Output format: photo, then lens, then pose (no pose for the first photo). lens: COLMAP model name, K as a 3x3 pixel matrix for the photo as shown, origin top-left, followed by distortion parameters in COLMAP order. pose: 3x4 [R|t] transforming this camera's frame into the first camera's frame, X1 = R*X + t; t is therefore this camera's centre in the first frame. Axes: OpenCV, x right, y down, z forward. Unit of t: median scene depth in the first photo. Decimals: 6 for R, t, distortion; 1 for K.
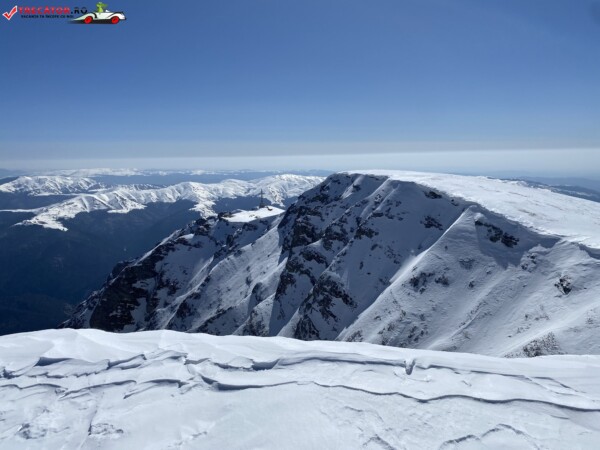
lens RADIAL K [[452.6, 0, 293.1], [0, 452.6, 218.6], [0, 0, 1]] dist [0.067553, -0.080612]
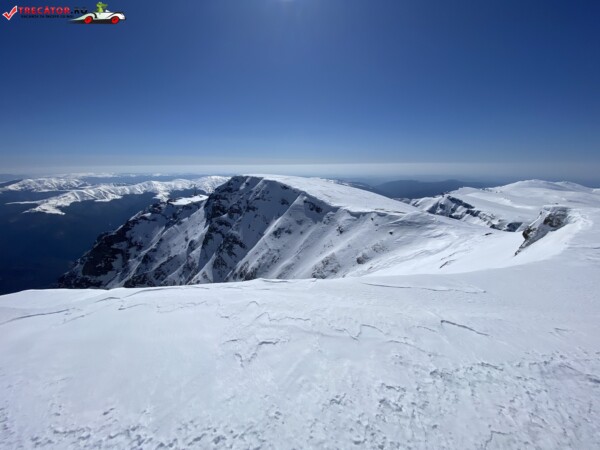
lens RADIAL K [[239.9, 0, 298.4], [0, 239.9, 225.2], [0, 0, 1]] dist [0.030767, -0.029934]
pose [[0.951612, -0.062644, 0.300851, 0.035281], [0.031205, 0.993640, 0.108194, -0.000762], [-0.305715, -0.093570, 0.947514, 0.005243]]
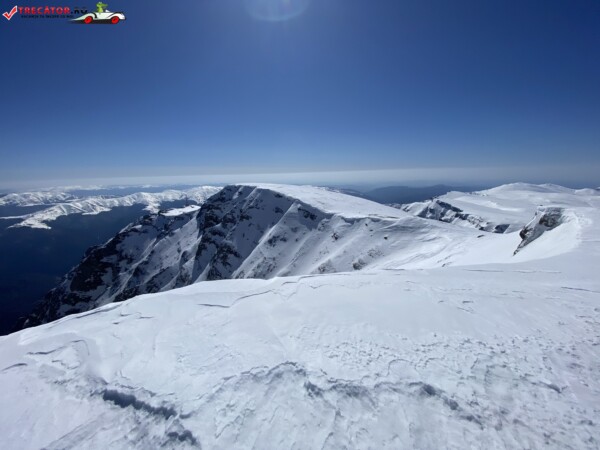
lens RADIAL K [[239.9, 0, 298.4], [0, 239.9, 225.2], [0, 0, 1]] dist [0.030767, -0.029934]
pose [[0.939909, -0.078420, 0.332298, 0.029494], [0.055717, 0.995448, 0.077324, -0.000771], [-0.336849, -0.054163, 0.939999, 0.005416]]
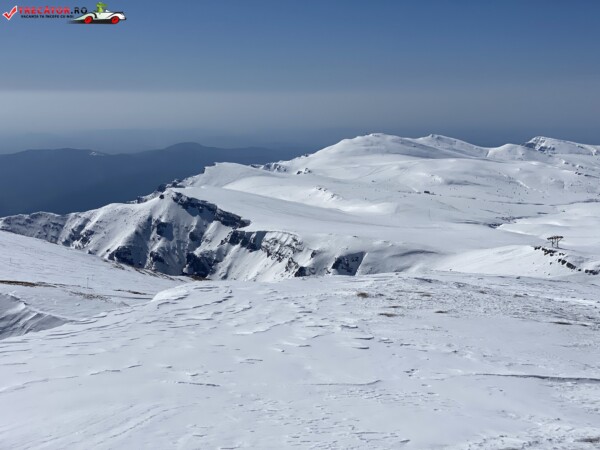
lens RADIAL K [[860.2, 0, 324.6], [0, 860.2, 223.9], [0, 0, 1]] dist [0.120965, -0.113762]
pose [[0.525856, -0.111839, 0.843189, 0.178209], [0.115360, 0.991536, 0.059570, 0.002507], [-0.842714, 0.065945, 0.534307, 0.051988]]
